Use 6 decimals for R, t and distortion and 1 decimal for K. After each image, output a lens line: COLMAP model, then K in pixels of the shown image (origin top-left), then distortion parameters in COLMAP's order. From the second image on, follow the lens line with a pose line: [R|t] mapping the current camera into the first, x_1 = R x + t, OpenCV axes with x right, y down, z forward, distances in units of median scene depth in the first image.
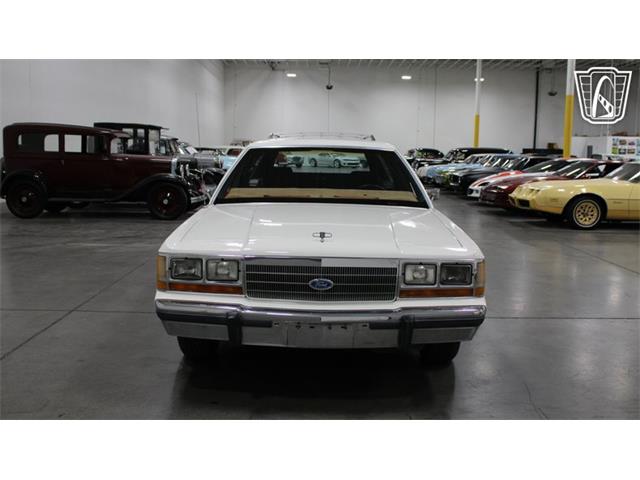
lens RADIAL K [[669.3, 0, 320.0], [0, 669.3, 240.0], [0, 0, 1]] dist [-0.119367, 0.139240]
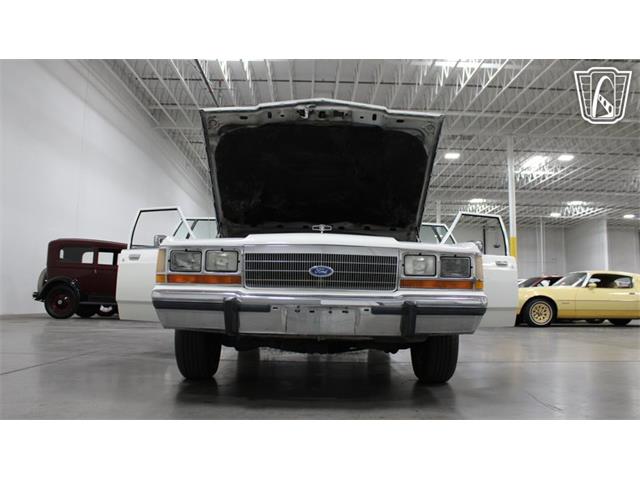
lens RADIAL K [[543.2, 0, 320.9], [0, 543.2, 240.7], [0, 0, 1]] dist [-0.164817, 0.153365]
pose [[0.999836, 0.000930, 0.018076, -0.003779], [0.003483, 0.970131, -0.242557, 0.062218], [-0.017761, 0.242580, 0.969969, 0.061637]]
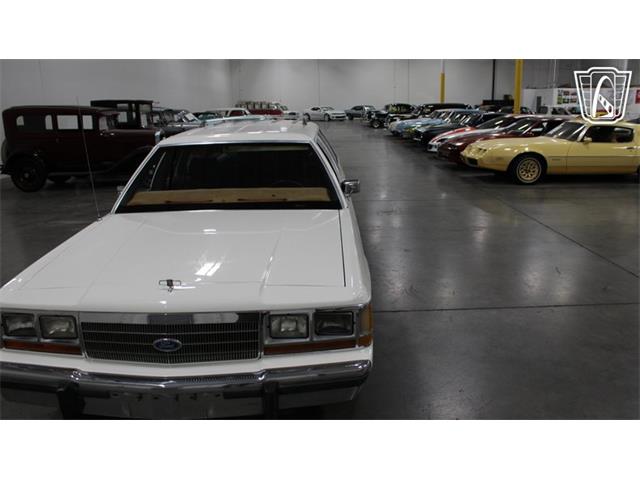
lens RADIAL K [[543.2, 0, 320.9], [0, 543.2, 240.7], [0, 0, 1]] dist [-0.164817, 0.153365]
pose [[0.999398, -0.034066, -0.006631, 0.058344], [0.034606, 0.992621, 0.116219, -0.038536], [0.002623, -0.116378, 0.993201, 0.101601]]
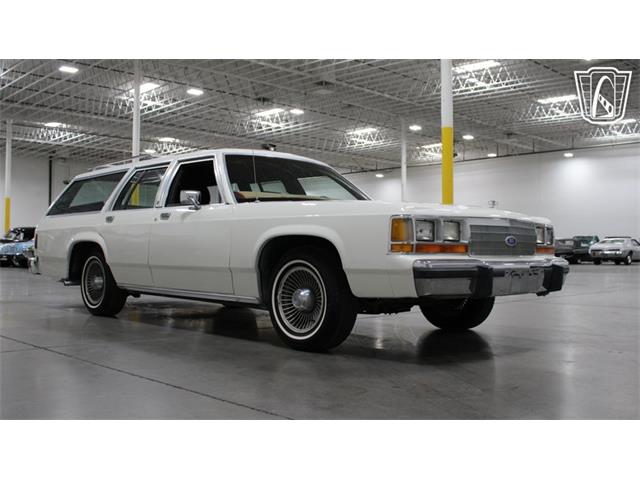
lens RADIAL K [[657.5, 0, 321.6], [0, 657.5, 237.9], [0, 0, 1]] dist [-0.120423, 0.123443]
pose [[0.714793, 0.001745, 0.699334, -0.301726], [0.101112, 0.989232, -0.105816, 0.042815], [-0.691988, 0.146348, 0.706919, 0.119383]]
